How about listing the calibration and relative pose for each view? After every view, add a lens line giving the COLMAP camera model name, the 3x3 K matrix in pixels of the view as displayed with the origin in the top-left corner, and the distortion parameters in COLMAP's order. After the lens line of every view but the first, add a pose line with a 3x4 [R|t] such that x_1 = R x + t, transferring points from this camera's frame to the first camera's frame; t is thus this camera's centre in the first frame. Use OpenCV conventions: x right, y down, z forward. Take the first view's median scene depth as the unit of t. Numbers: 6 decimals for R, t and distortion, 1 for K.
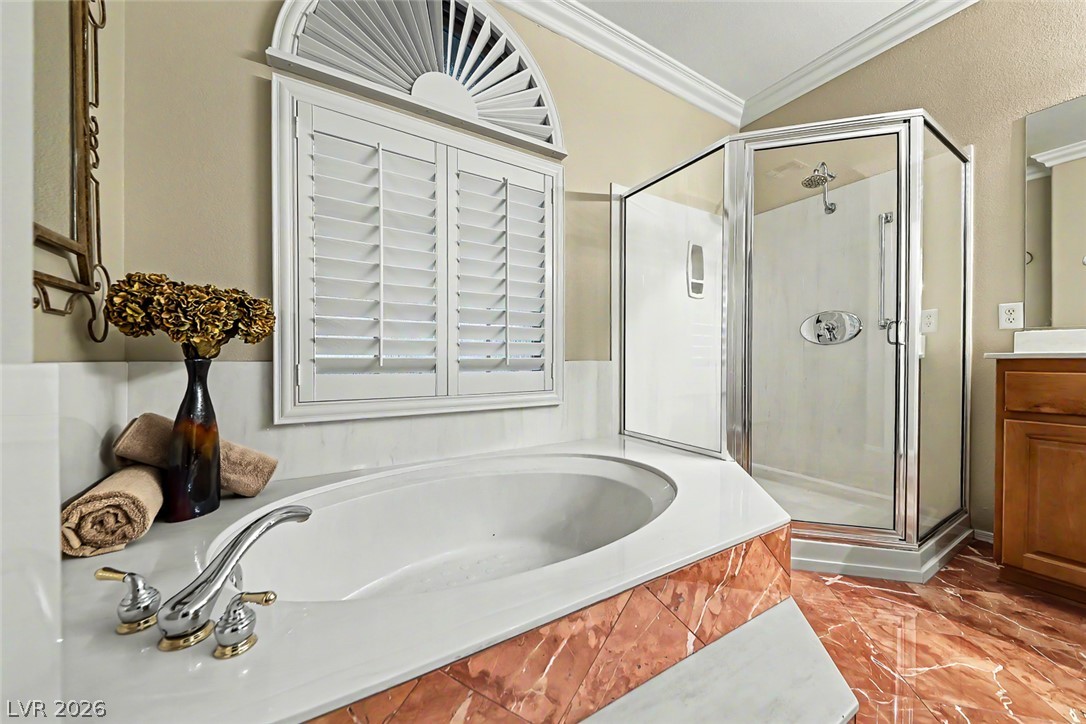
lens RADIAL K [[380.7, 0, 542.8], [0, 380.7, 364.2], [0, 0, 1]] dist [0.008144, -0.005251]
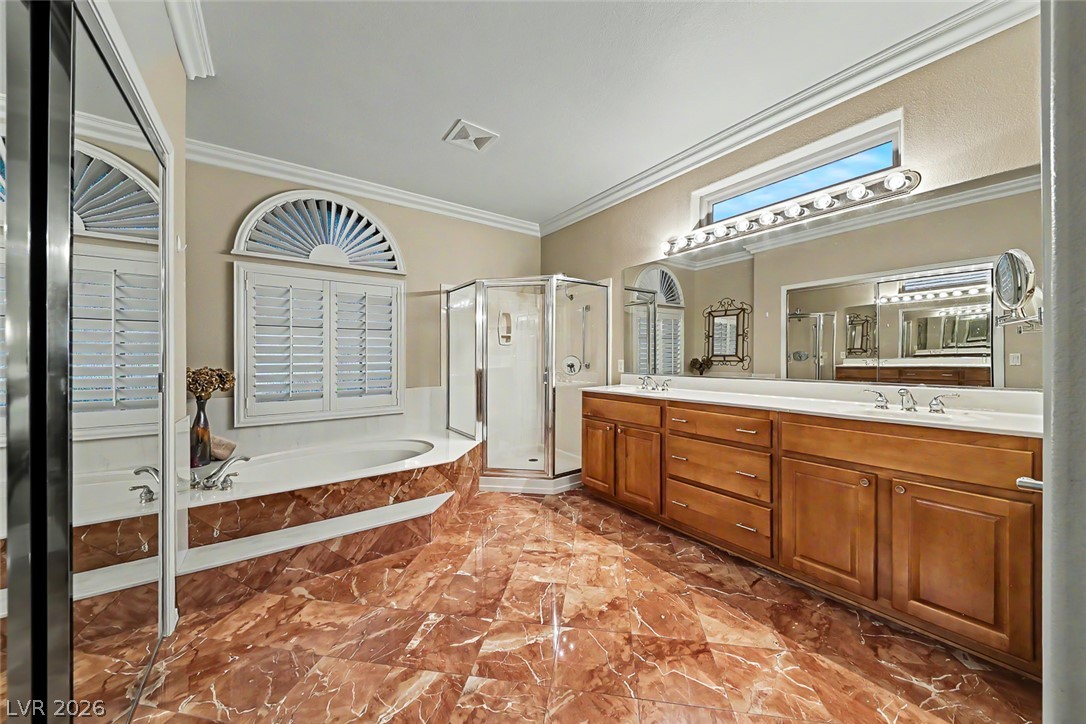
lens RADIAL K [[380.7, 0, 545.6], [0, 380.7, 356.3], [0, 0, 1]] dist [0.008144, -0.005251]
pose [[0.995985, -0.003484, 0.089457, 0.809559], [0.004681, 0.999902, -0.013175, -0.195381], [-0.089403, 0.013541, 0.995904, -1.239834]]
